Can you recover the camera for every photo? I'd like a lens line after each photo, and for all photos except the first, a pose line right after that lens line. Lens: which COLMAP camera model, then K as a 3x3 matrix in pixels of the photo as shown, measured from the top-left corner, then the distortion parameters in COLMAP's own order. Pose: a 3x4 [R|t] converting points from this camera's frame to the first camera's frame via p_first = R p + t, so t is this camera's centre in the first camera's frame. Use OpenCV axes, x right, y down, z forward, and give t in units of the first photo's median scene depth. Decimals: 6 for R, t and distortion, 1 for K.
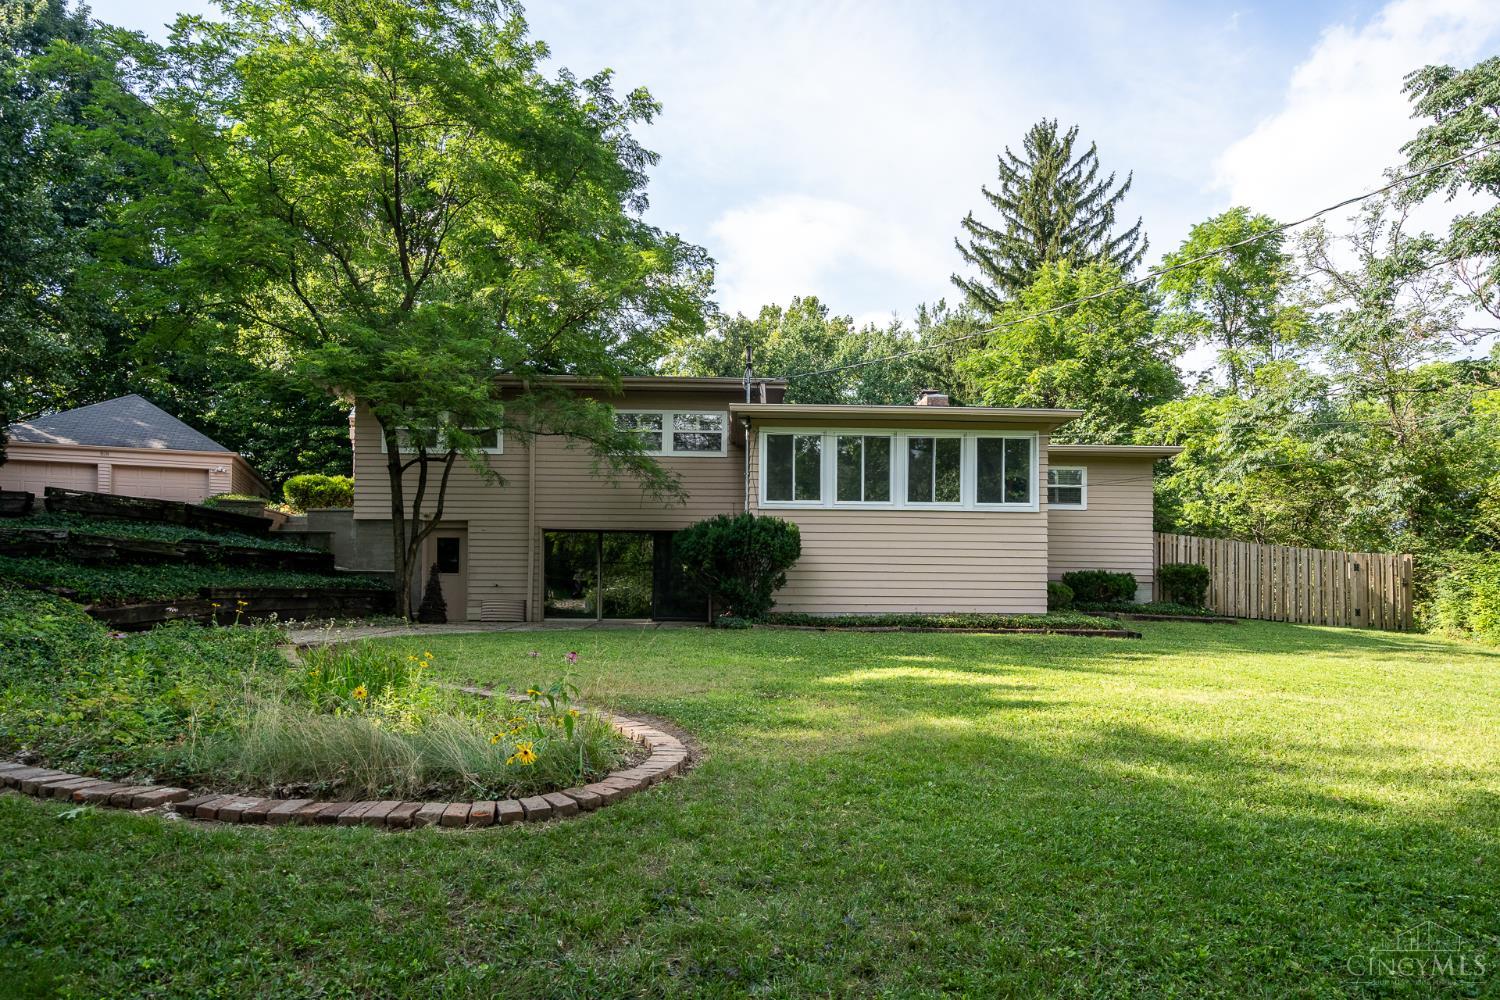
lens RADIAL K [[890.4, 0, 773.1], [0, 890.4, 561.1], [0, 0, 1]] dist [-0.000871, -0.000416]
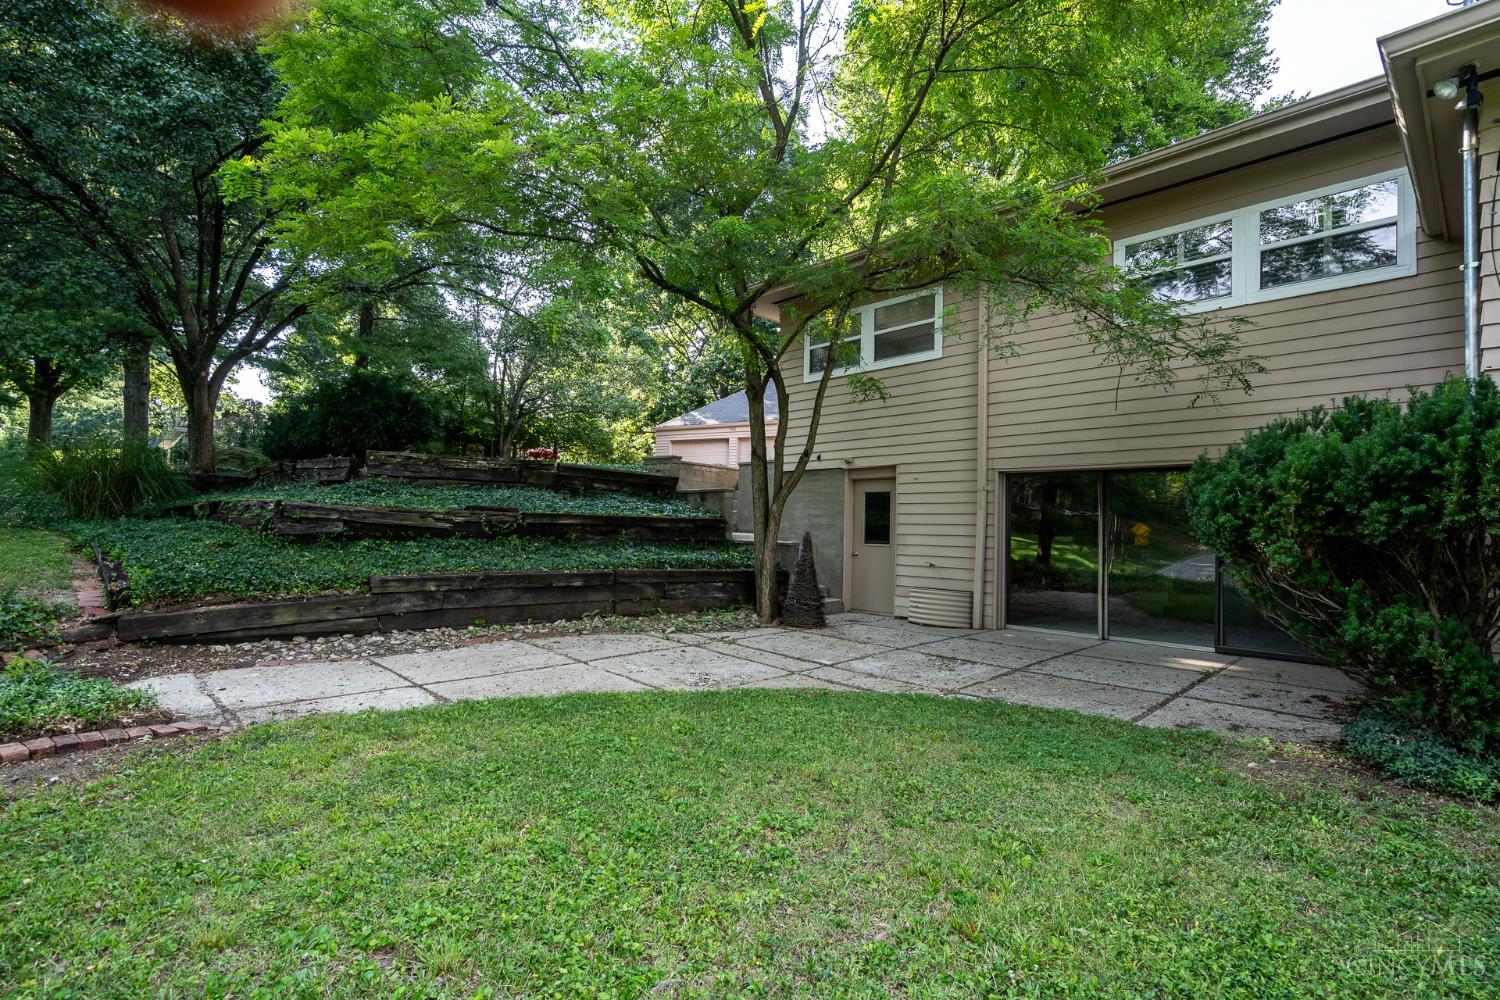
lens RADIAL K [[699.0, 0, 789.8], [0, 699.0, 500.6], [0, 0, 1]] dist [-0.000474, 0.000495]
pose [[0.664480, -0.021116, -0.747008, -0.005246], [0.012992, 0.999776, -0.016704, -0.011477], [0.747193, 0.001394, 0.664605, 0.592784]]
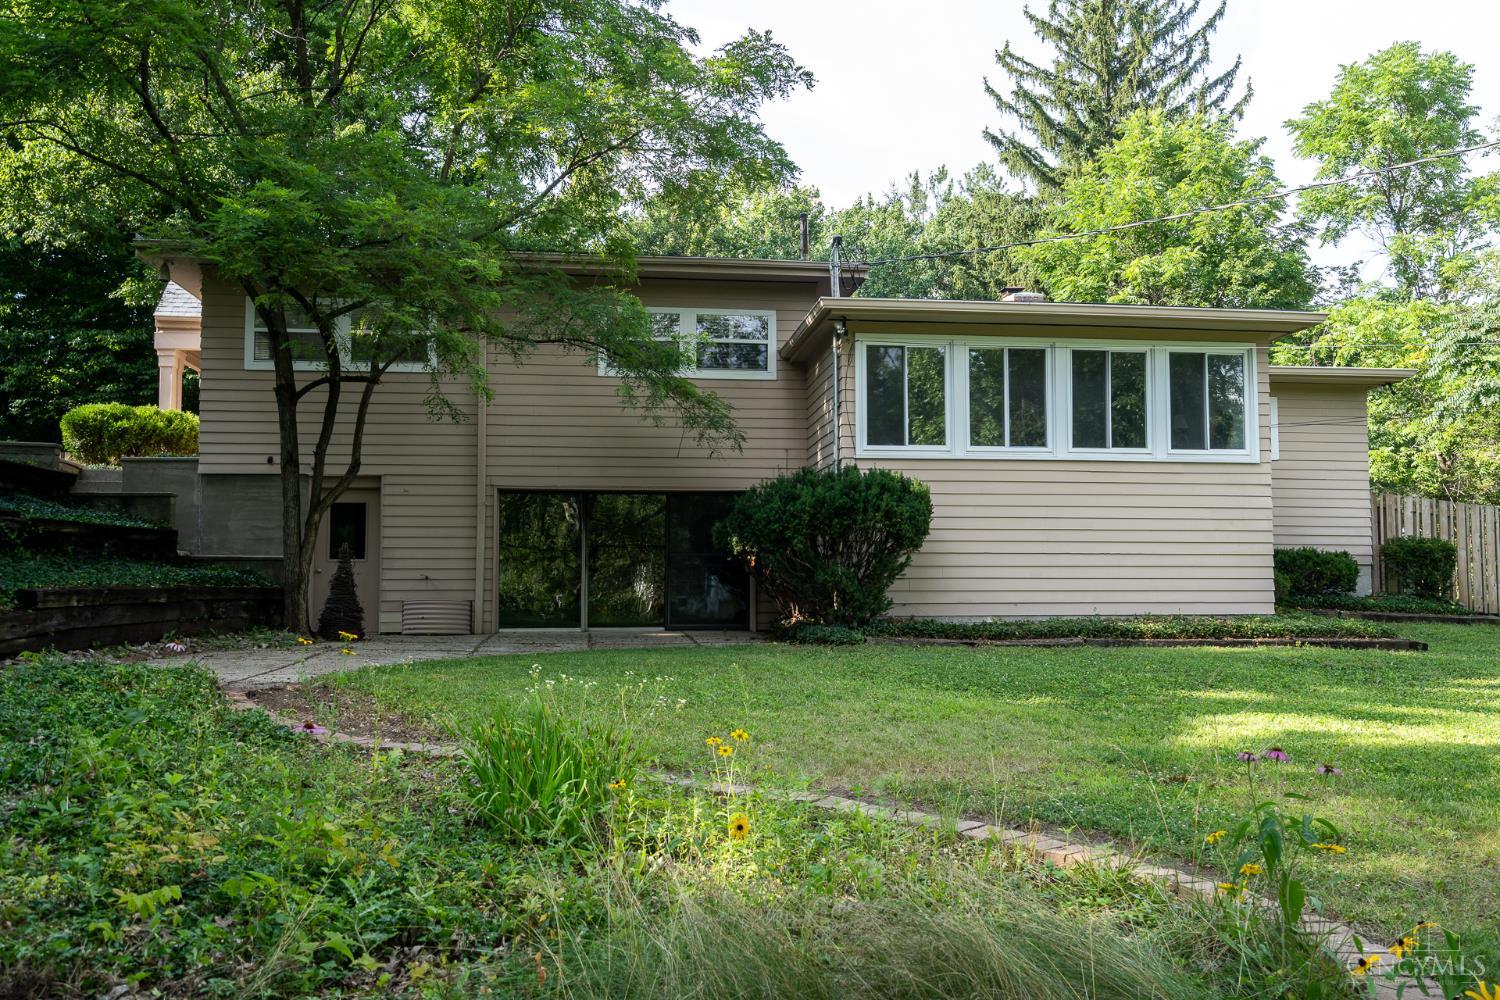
lens RADIAL K [[1238.8, 0, 752.1], [0, 1238.8, 491.5], [0, 0, 1]] dist [0.009517, -0.003332]
pose [[0.996327, -0.001336, 0.085622, -0.153557], [0.004015, 0.999508, -0.031121, -0.005629], [-0.085539, 0.031350, 0.995842, 0.091394]]
